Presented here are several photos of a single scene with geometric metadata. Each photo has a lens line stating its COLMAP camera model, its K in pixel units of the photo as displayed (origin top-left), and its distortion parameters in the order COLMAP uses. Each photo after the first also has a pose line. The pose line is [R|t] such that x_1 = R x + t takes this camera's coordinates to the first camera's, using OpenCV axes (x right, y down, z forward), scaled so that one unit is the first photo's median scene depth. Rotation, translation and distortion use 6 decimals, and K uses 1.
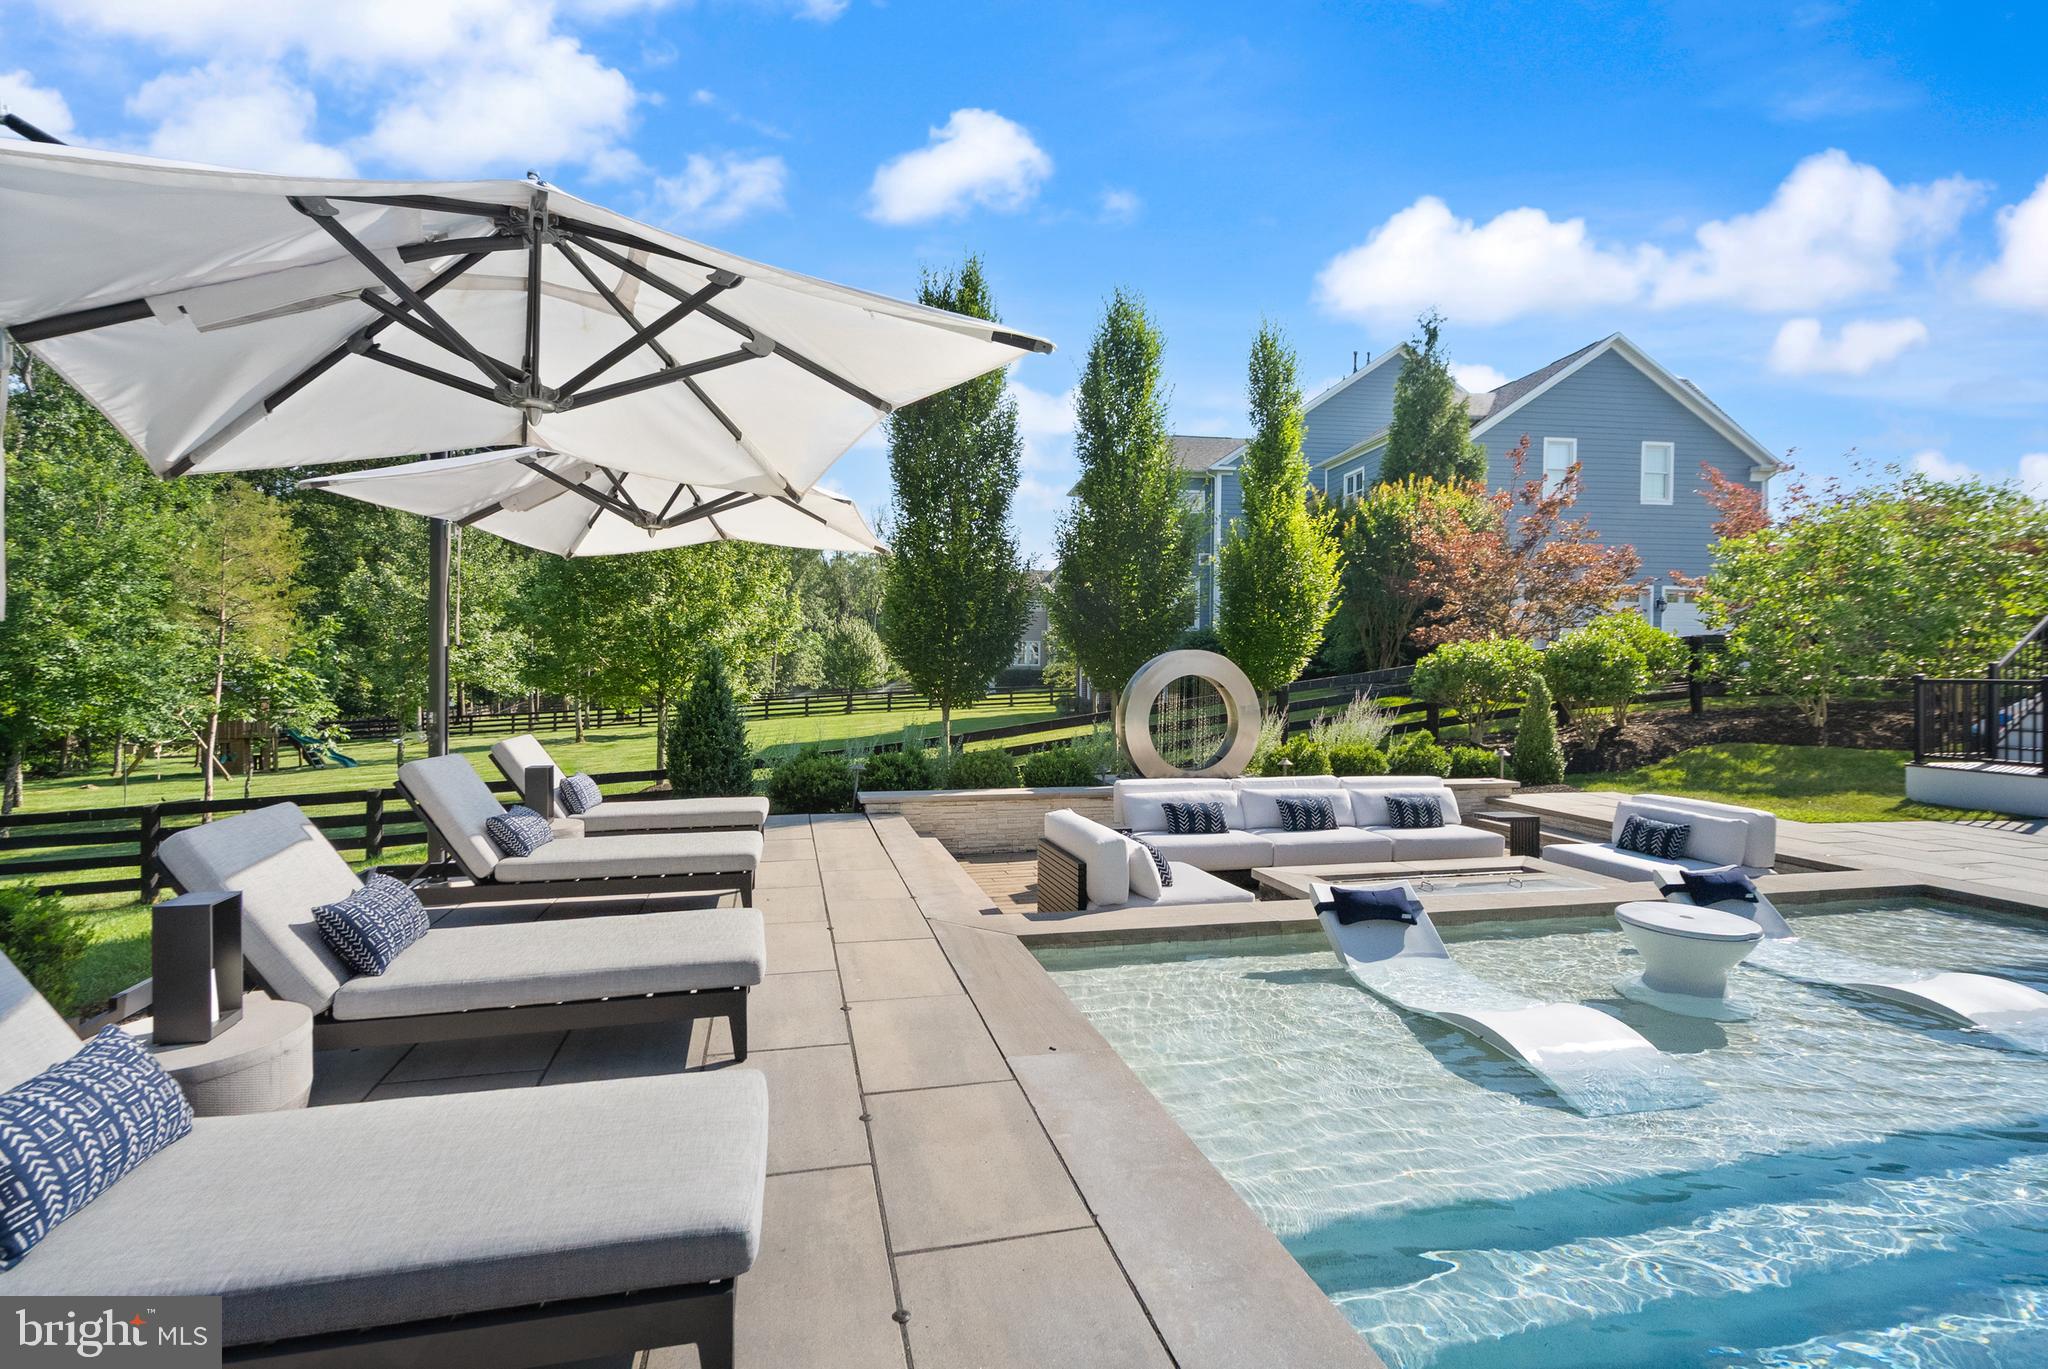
lens RADIAL K [[976.0, 0, 1019.6], [0, 976.0, 675.3], [0, 0, 1]] dist [-0.001210, -0.000003]
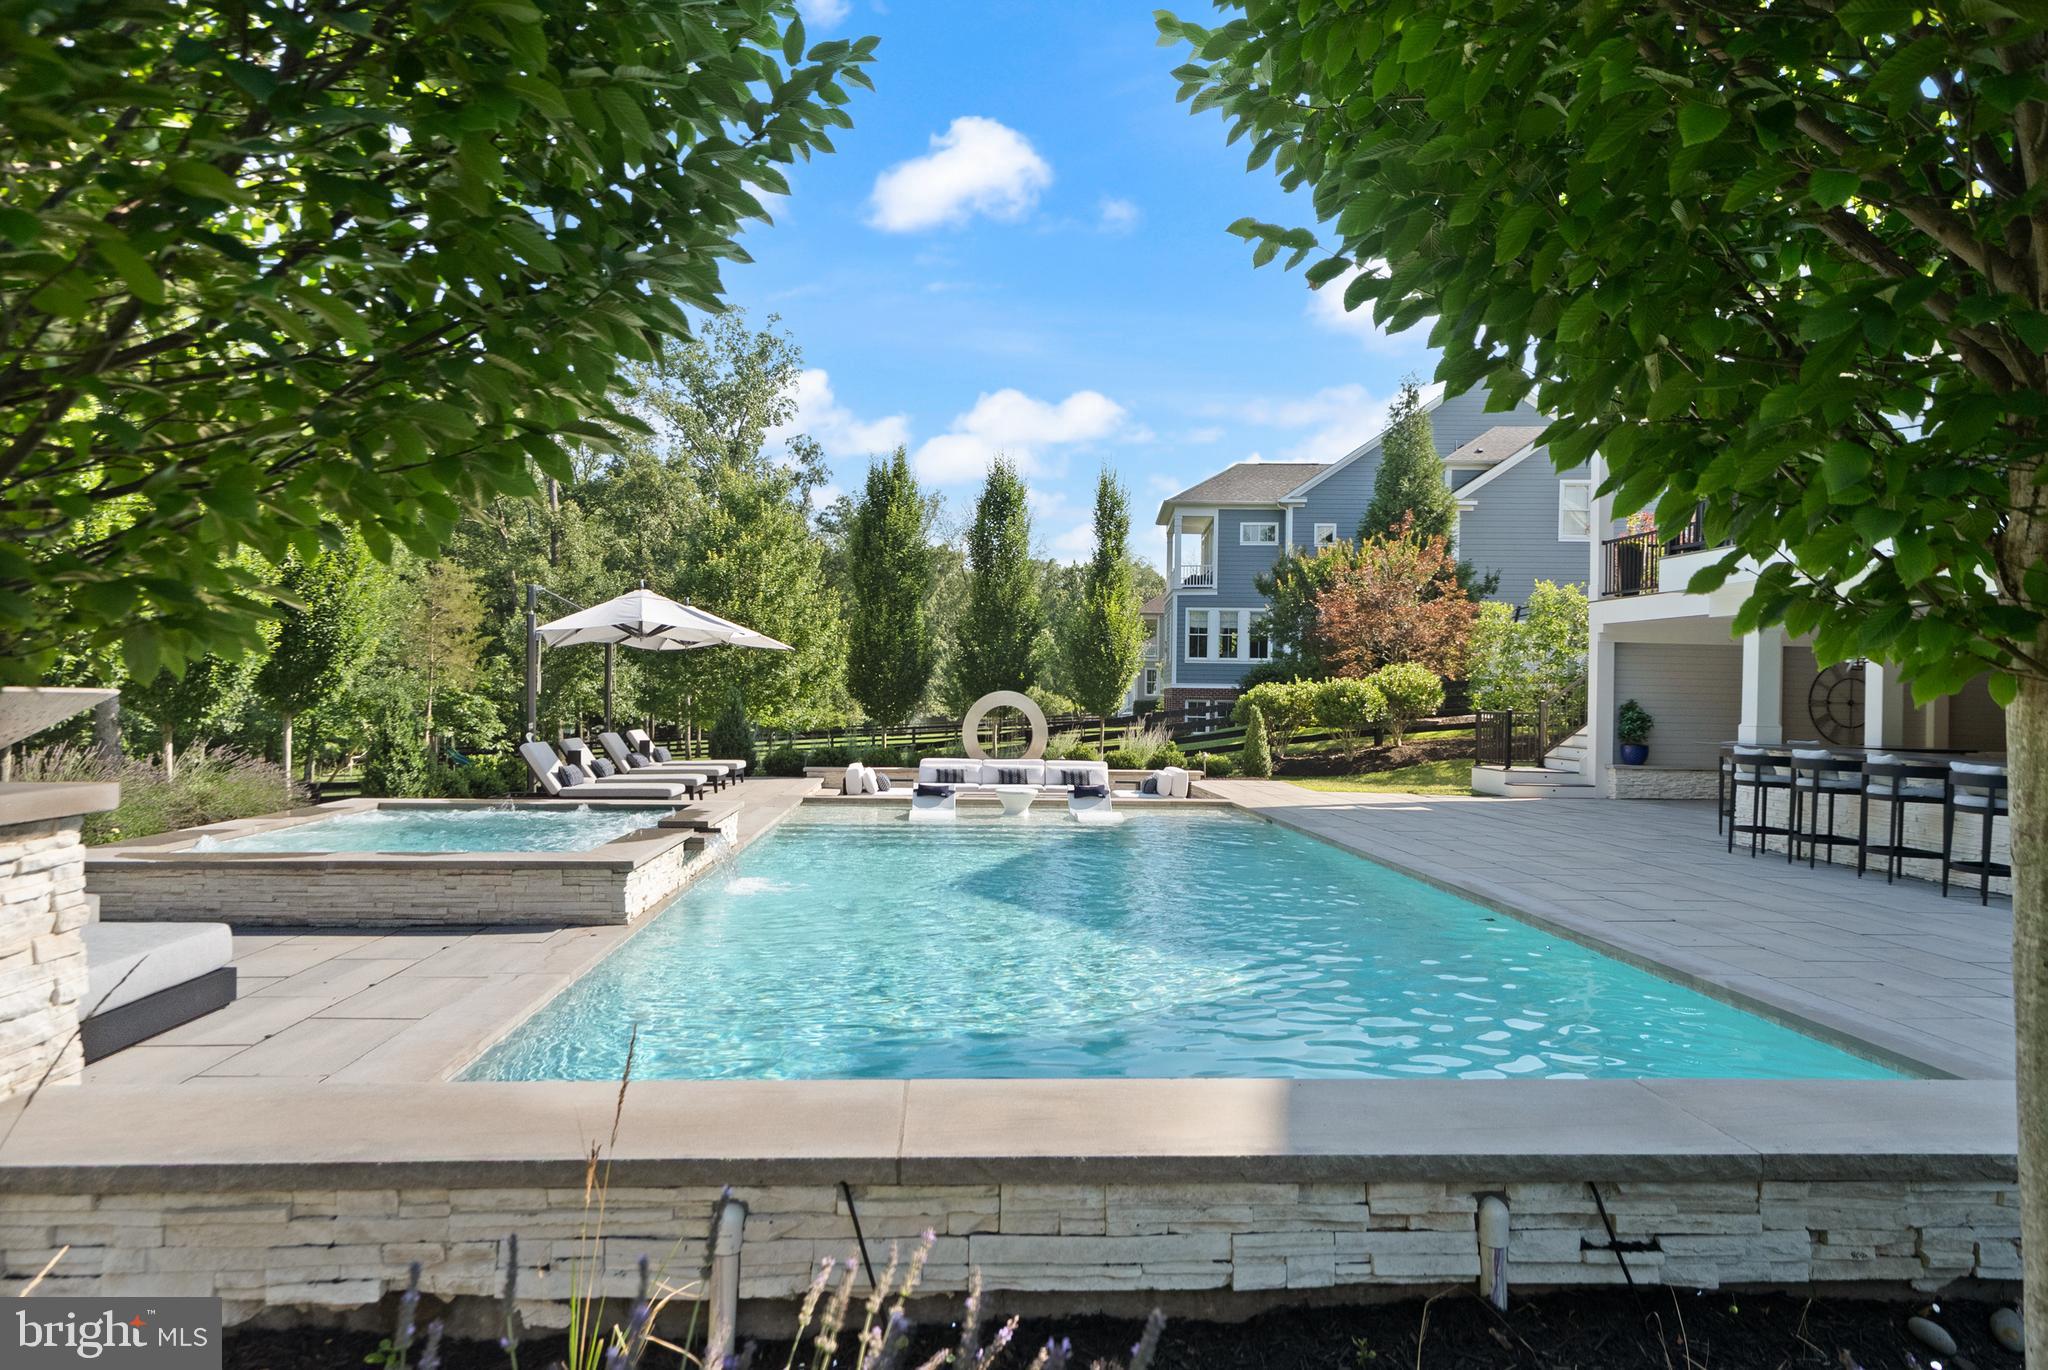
lens RADIAL K [[1241.5, 0, 1024.0], [0, 1241.5, 685.0], [0, 0, 1]] dist [0.005167, 0.000602]
pose [[0.985671, 0.003424, -0.168645, 0.463388], [-0.006292, 0.999845, -0.016473, -0.000467], [0.168562, 0.017298, 0.985539, -0.913406]]
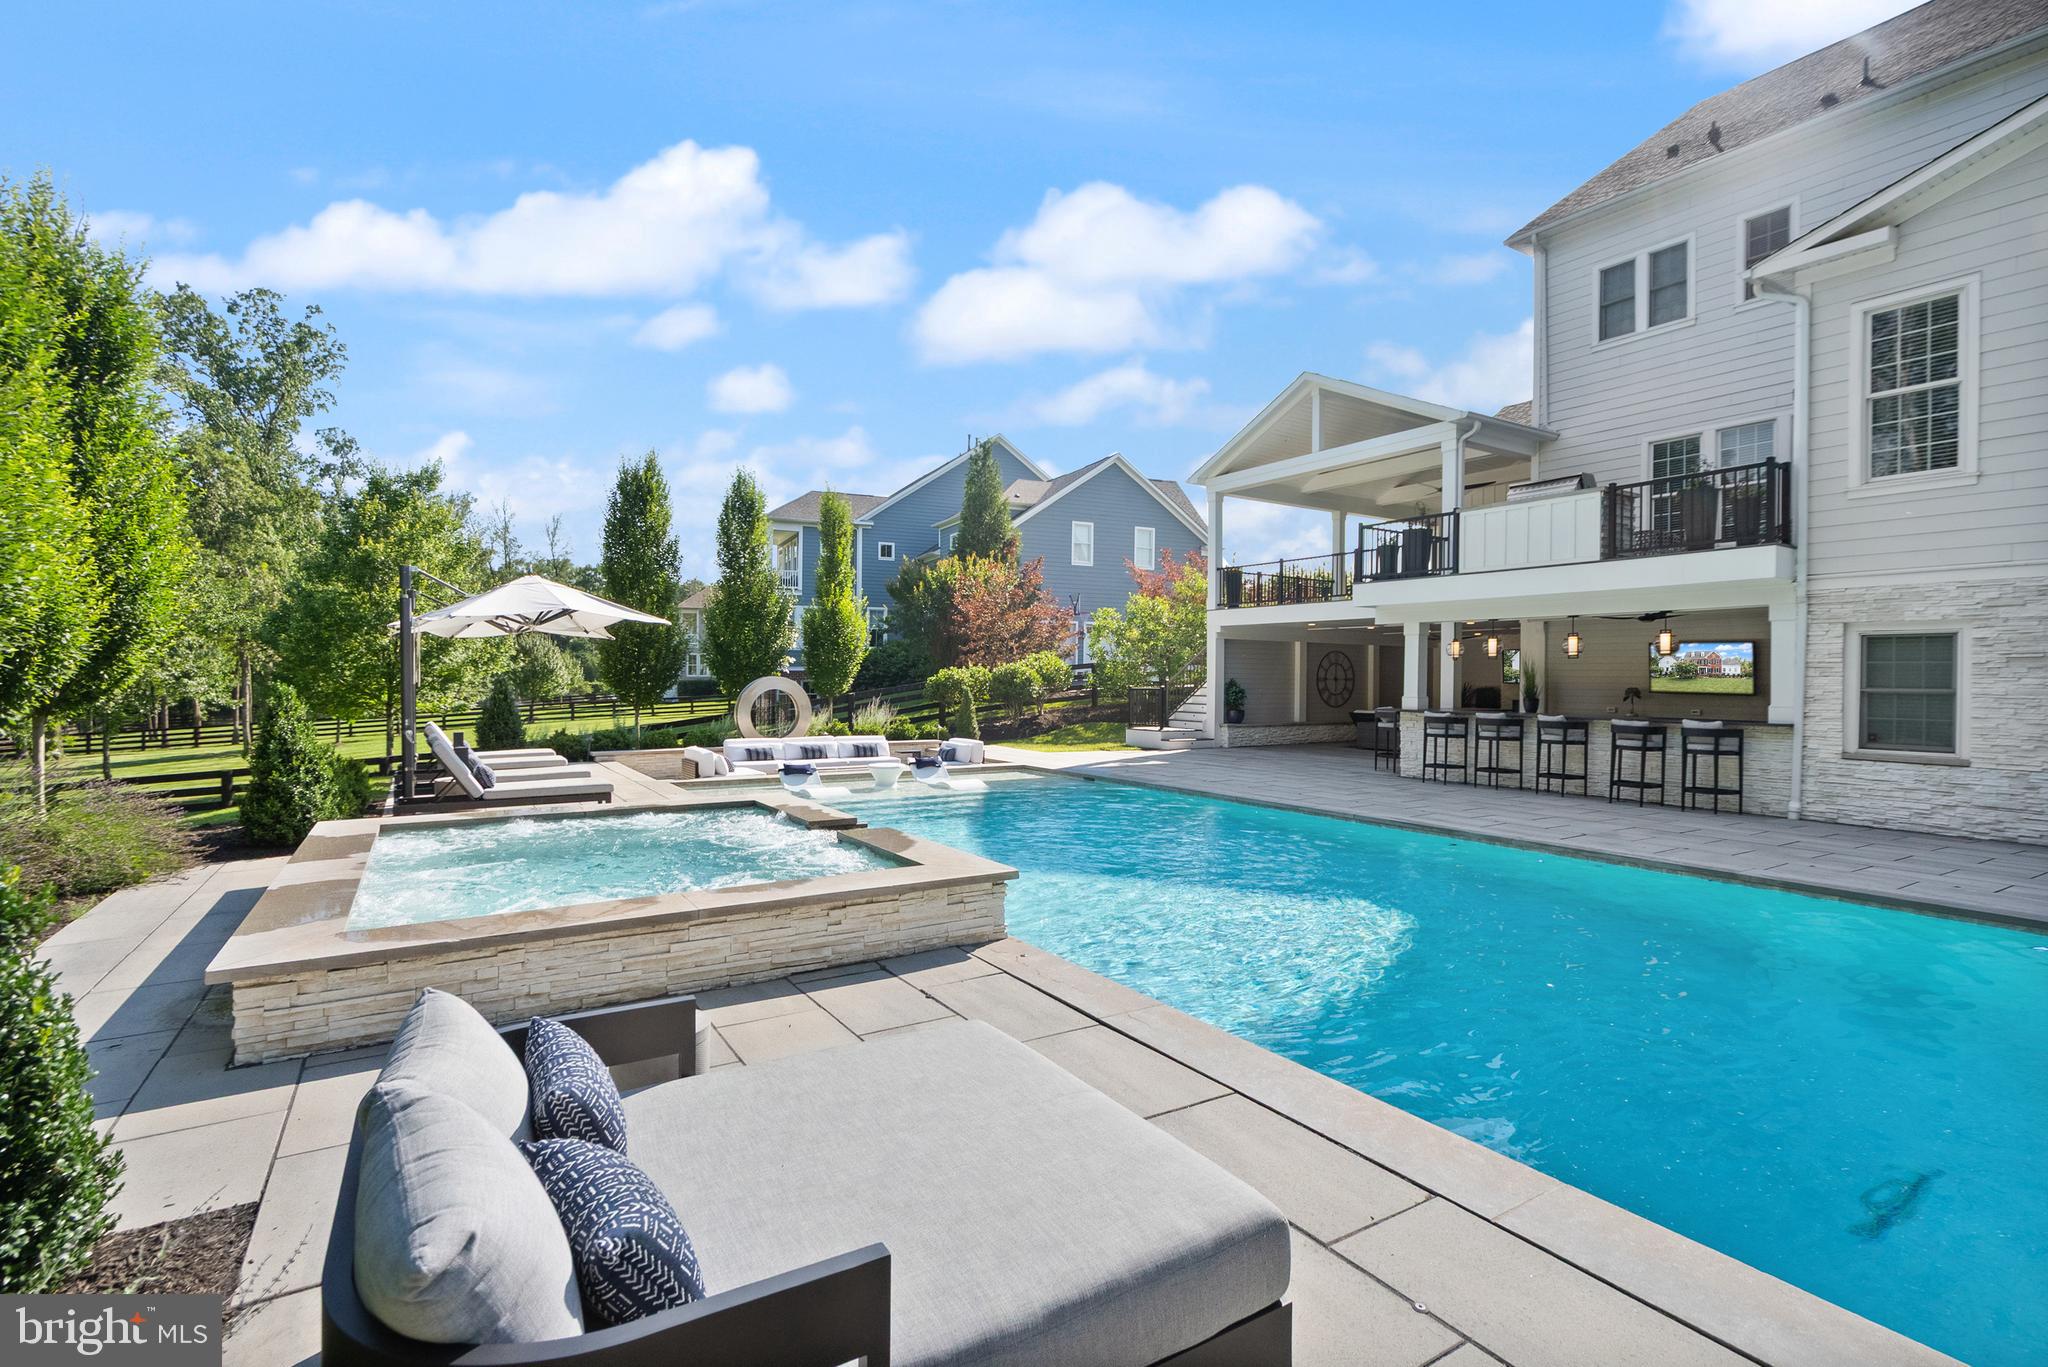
lens RADIAL K [[952.5, 0, 1024.0], [0, 952.5, 683.5], [0, 0, 1]] dist [-0.004042, 0.000109]
pose [[0.948781, -0.007096, 0.315855, 0.039992], [0.006785, 0.999975, 0.002084, -0.010014], [-0.315861, 0.000165, 0.948805, -0.764187]]
